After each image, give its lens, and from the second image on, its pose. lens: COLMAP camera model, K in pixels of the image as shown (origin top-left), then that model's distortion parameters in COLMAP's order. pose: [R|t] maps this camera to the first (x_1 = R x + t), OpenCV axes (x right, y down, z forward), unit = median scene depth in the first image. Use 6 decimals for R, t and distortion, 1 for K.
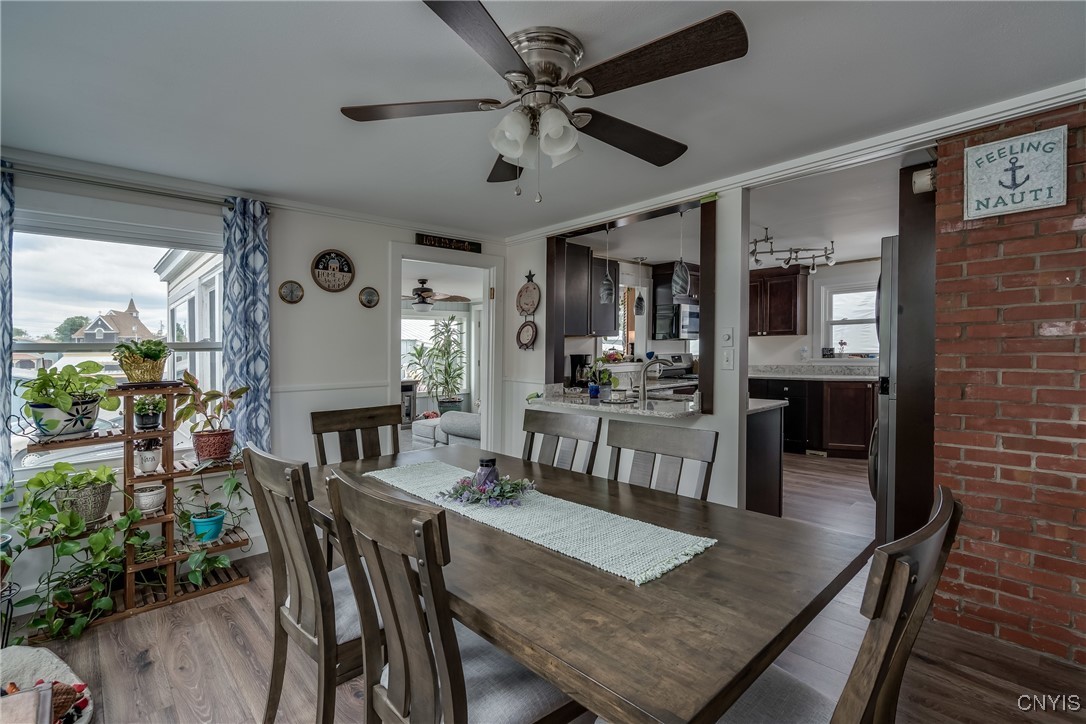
lens RADIAL K [[505.1, 0, 547.0], [0, 505.1, 371.2], [0, 0, 1]] dist [-0.008557, 0.003369]
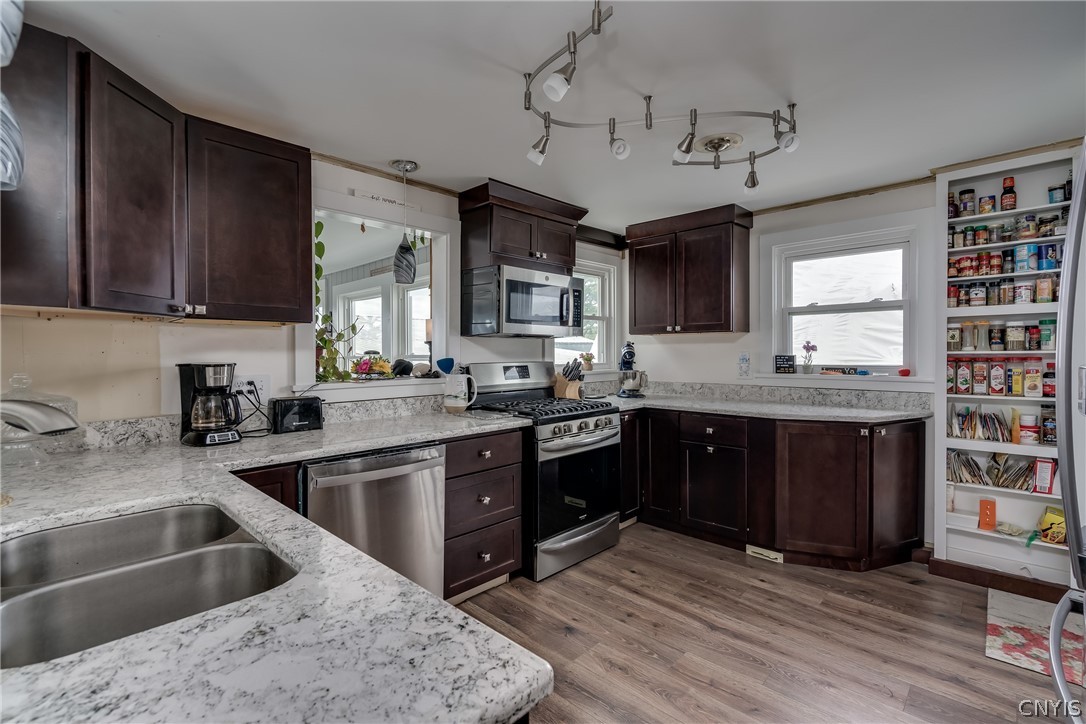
lens RADIAL K [[505.1, 0, 543.2], [0, 505.1, 358.3], [0, 0, 1]] dist [-0.008557, 0.003369]
pose [[0.998012, 0.013039, 0.061656, 0.259784], [-0.011156, 0.999464, -0.030790, -0.023279], [-0.062024, 0.030041, 0.997622, 0.465651]]
